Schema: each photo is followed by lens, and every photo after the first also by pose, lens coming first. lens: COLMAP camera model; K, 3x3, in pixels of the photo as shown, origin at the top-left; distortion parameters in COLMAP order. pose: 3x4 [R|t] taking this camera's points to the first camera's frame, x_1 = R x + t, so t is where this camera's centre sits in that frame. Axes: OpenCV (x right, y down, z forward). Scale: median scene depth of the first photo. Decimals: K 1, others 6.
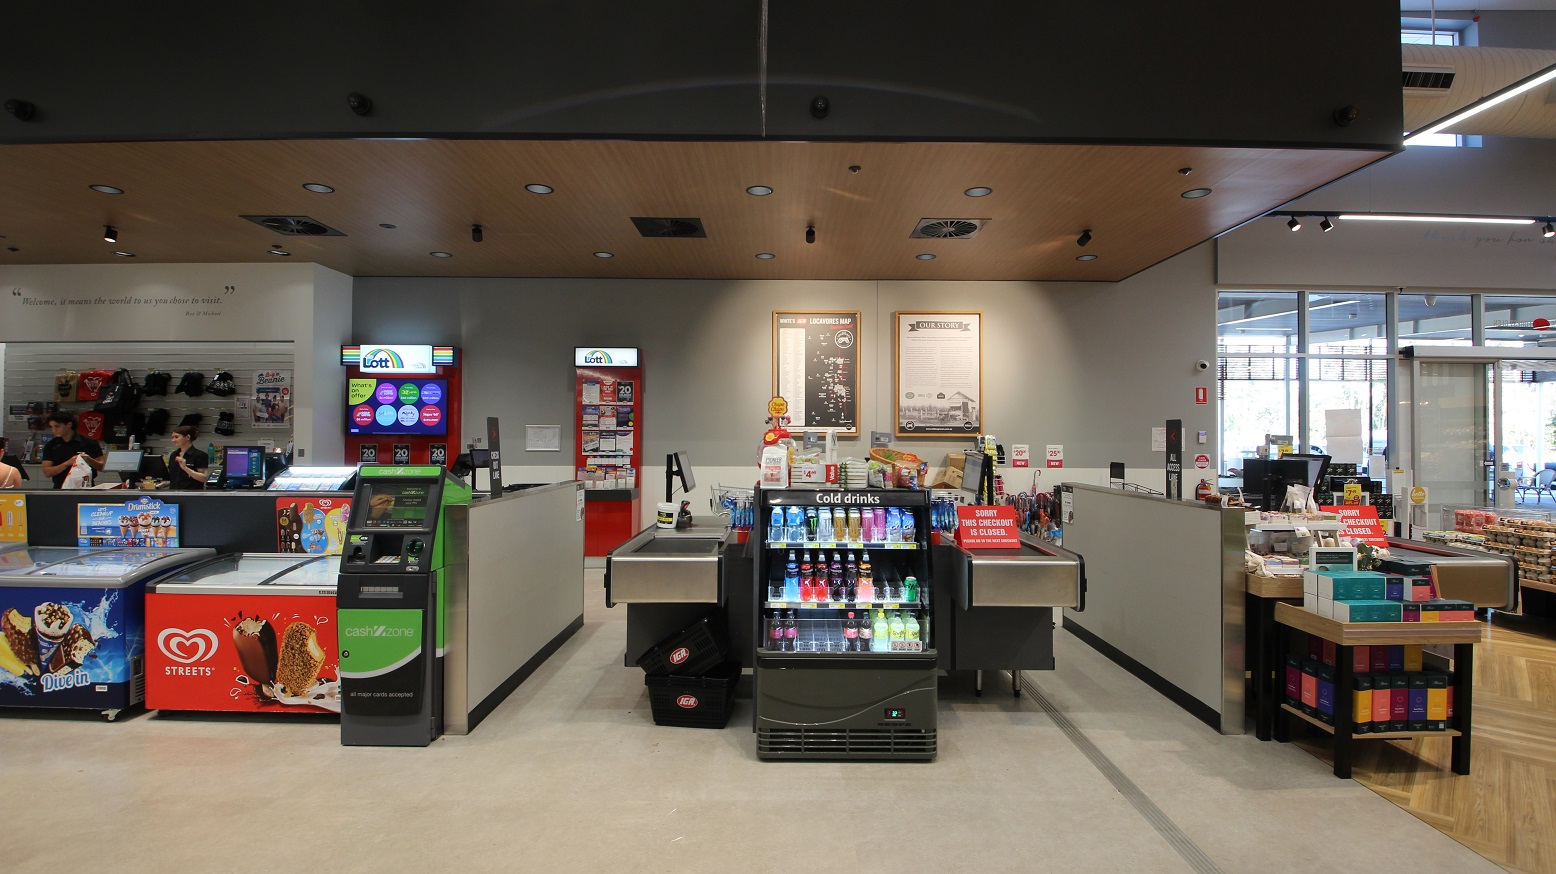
lens RADIAL K [[717.9, 0, 745.2], [0, 717.9, 436.6], [0, 0, 1]] dist [-0.002771, -0.012649]
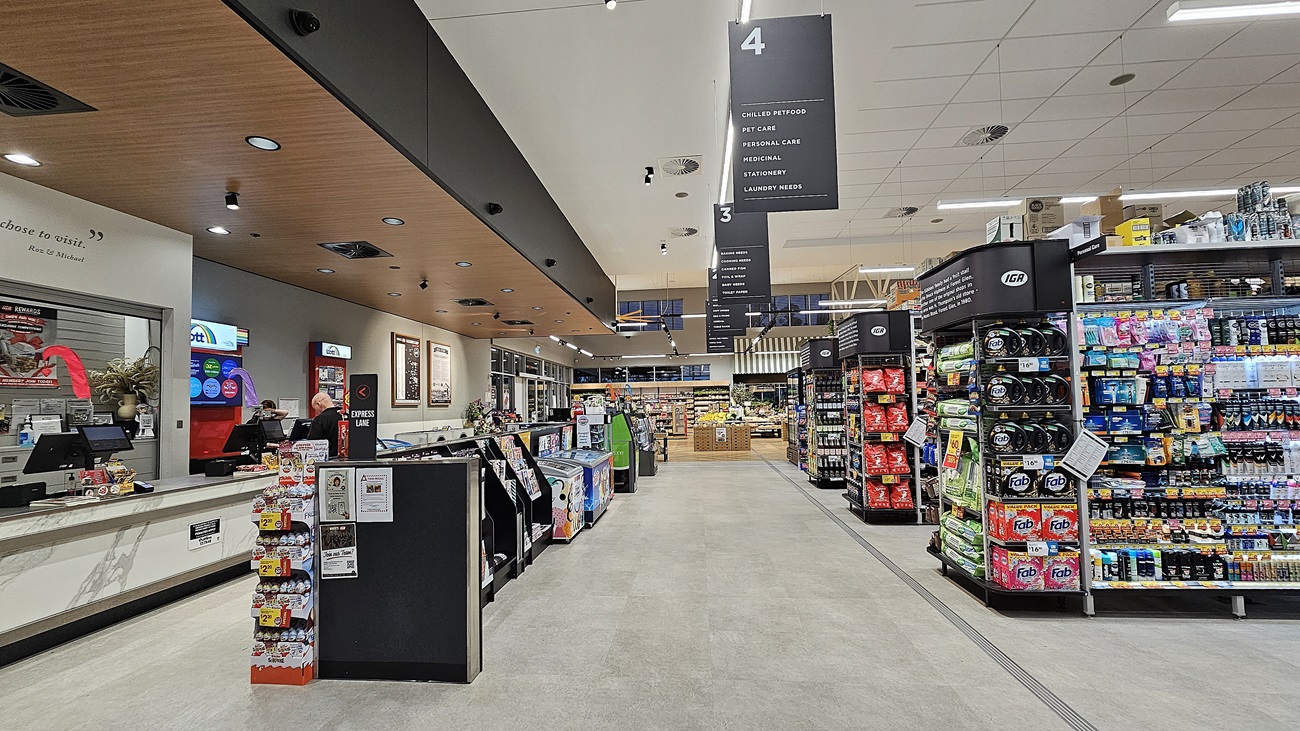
lens RADIAL K [[531.5, 0, 648.6], [0, 531.5, 382.0], [0, 0, 1]] dist [-0.000922, -0.000518]
pose [[0.098298, 0.036227, 0.994497, -1.193988], [0.019003, 0.999087, -0.038273, 0.004142], [-0.994976, 0.022661, 0.097520, 0.272672]]
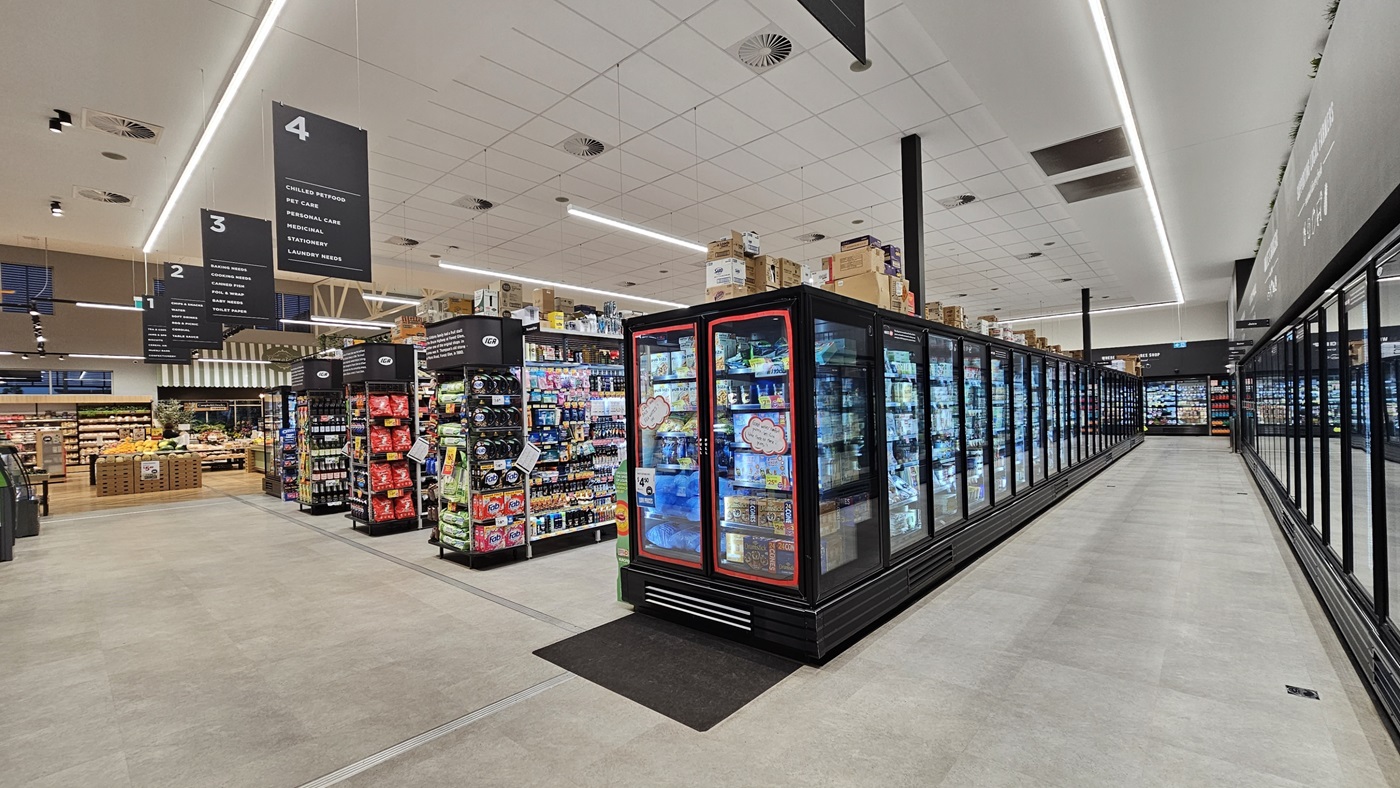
lens RADIAL K [[572.4, 0, 698.5], [0, 572.4, 411.8], [0, 0, 1]] dist [-0.000922, -0.000518]
pose [[-0.743608, 0.014404, 0.668460, -1.367479], [0.023369, 0.999717, 0.004455, -0.003181], [-0.668207, 0.018934, -0.743734, 0.355902]]
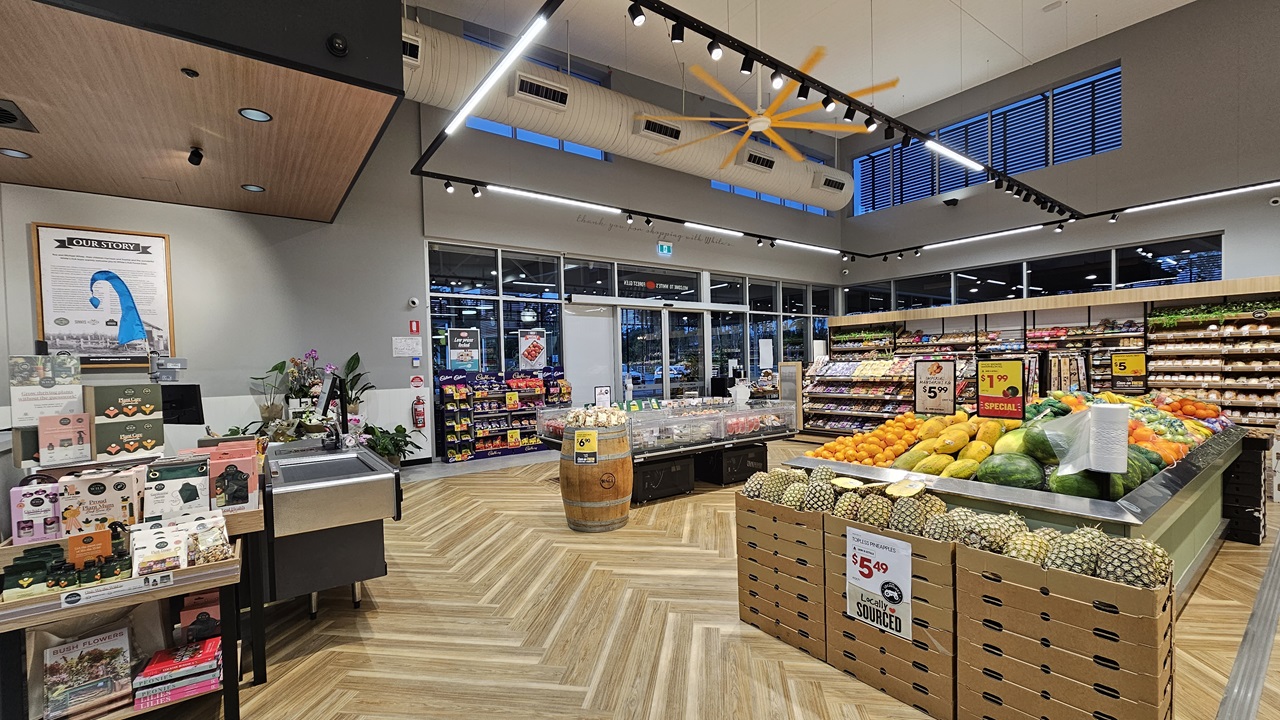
lens RADIAL K [[523.4, 0, 638.6], [0, 523.4, 376.3], [0, 0, 1]] dist [-0.000922, -0.000518]
pose [[0.804077, -0.038519, 0.593277, 0.427776], [0.026114, 0.999224, 0.029483, 0.009185], [-0.593952, -0.008214, 0.804459, 0.069253]]
